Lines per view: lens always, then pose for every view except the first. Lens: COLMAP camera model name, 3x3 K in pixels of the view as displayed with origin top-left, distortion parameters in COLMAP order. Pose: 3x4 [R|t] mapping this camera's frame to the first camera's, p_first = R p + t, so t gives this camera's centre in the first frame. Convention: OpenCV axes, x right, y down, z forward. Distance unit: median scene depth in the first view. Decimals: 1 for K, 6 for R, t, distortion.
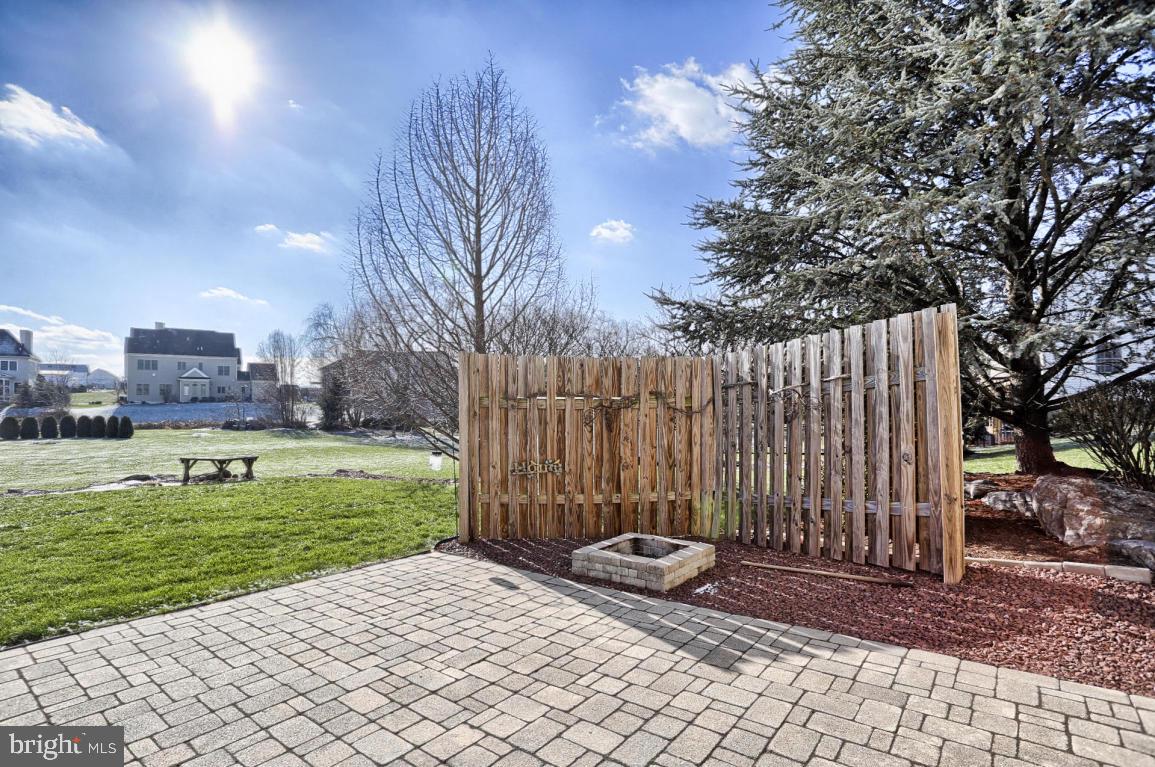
lens RADIAL K [[560.9, 0, 607.0], [0, 560.9, 403.7], [0, 0, 1]] dist [-0.066053, 0.013285]
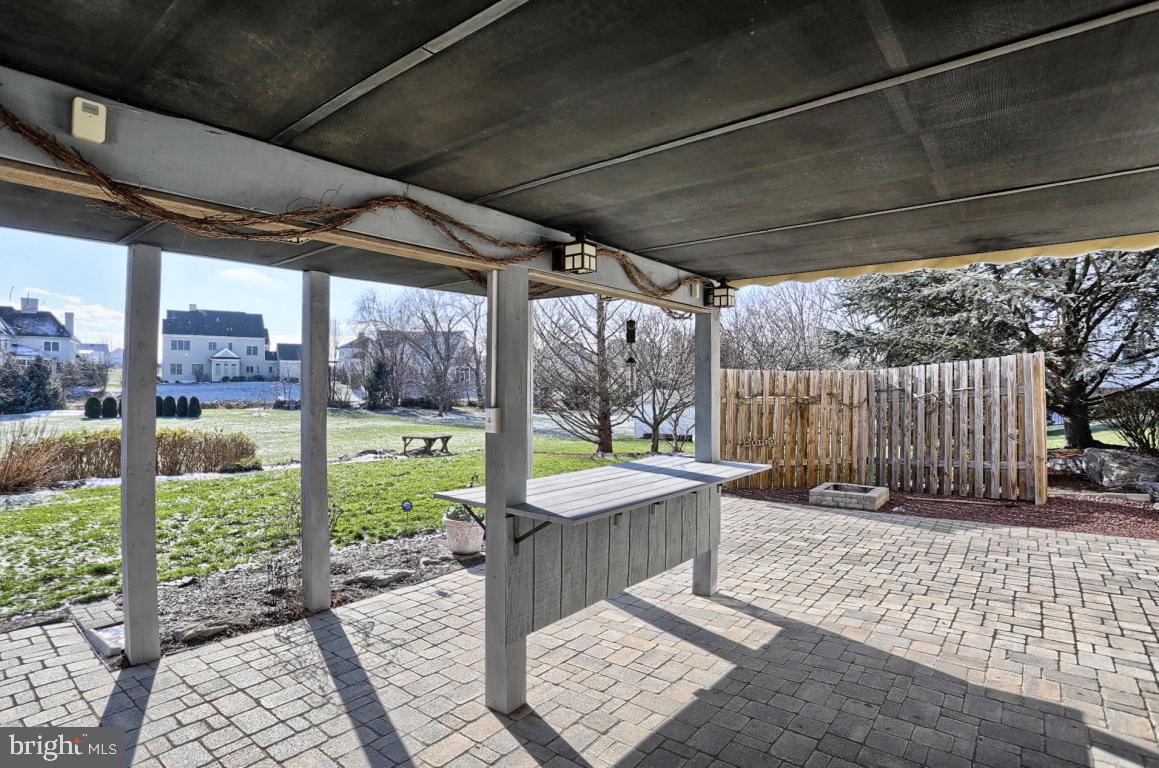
lens RADIAL K [[582.3, 0, 579.5], [0, 582.3, 384.0], [0, 0, 1]] dist [-0.040957, 0.000455]
pose [[0.999551, 0.001772, -0.029927, -0.624545], [-0.001590, 0.999980, 0.006111, -0.062306], [0.029938, -0.006060, 0.999533, -0.686895]]
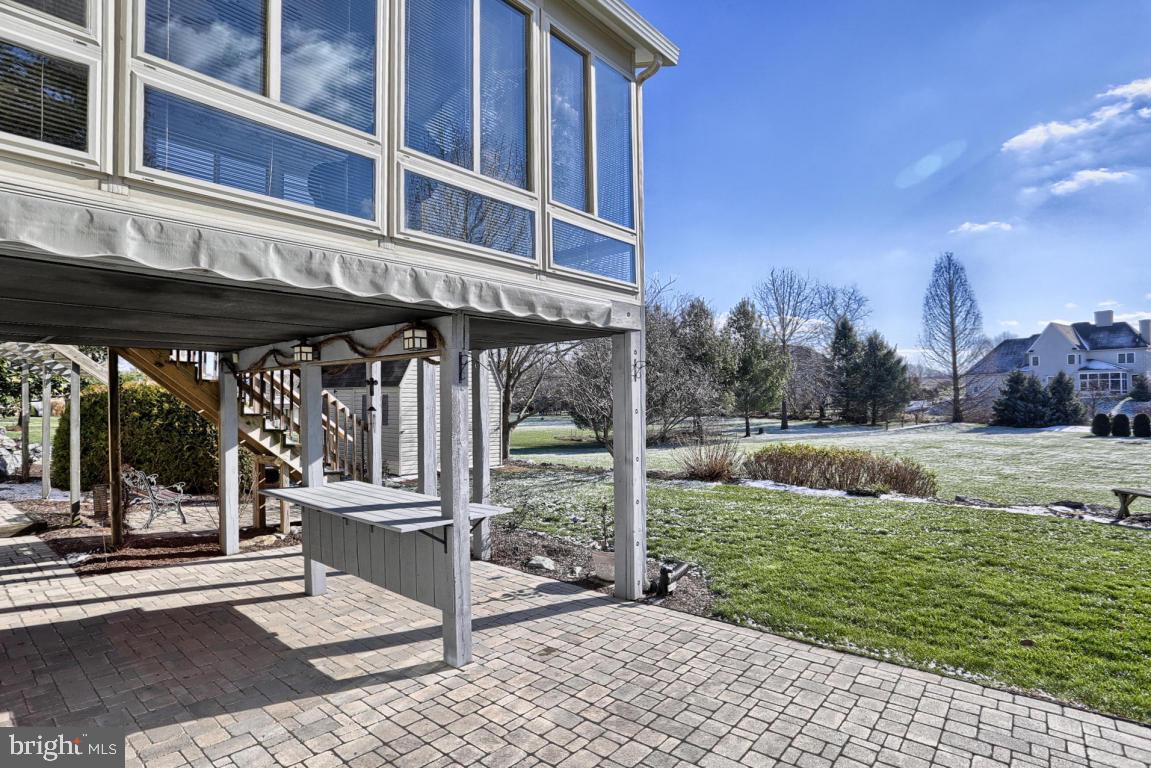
lens RADIAL K [[592.4, 0, 575.5], [0, 592.4, 384.0], [0, 0, 1]] dist [-0.005206, -0.000297]
pose [[-0.075189, -0.028952, -0.996749, 0.394299], [0.021245, 0.999305, -0.030629, -0.107330], [0.996943, -0.023479, -0.074522, 0.452448]]
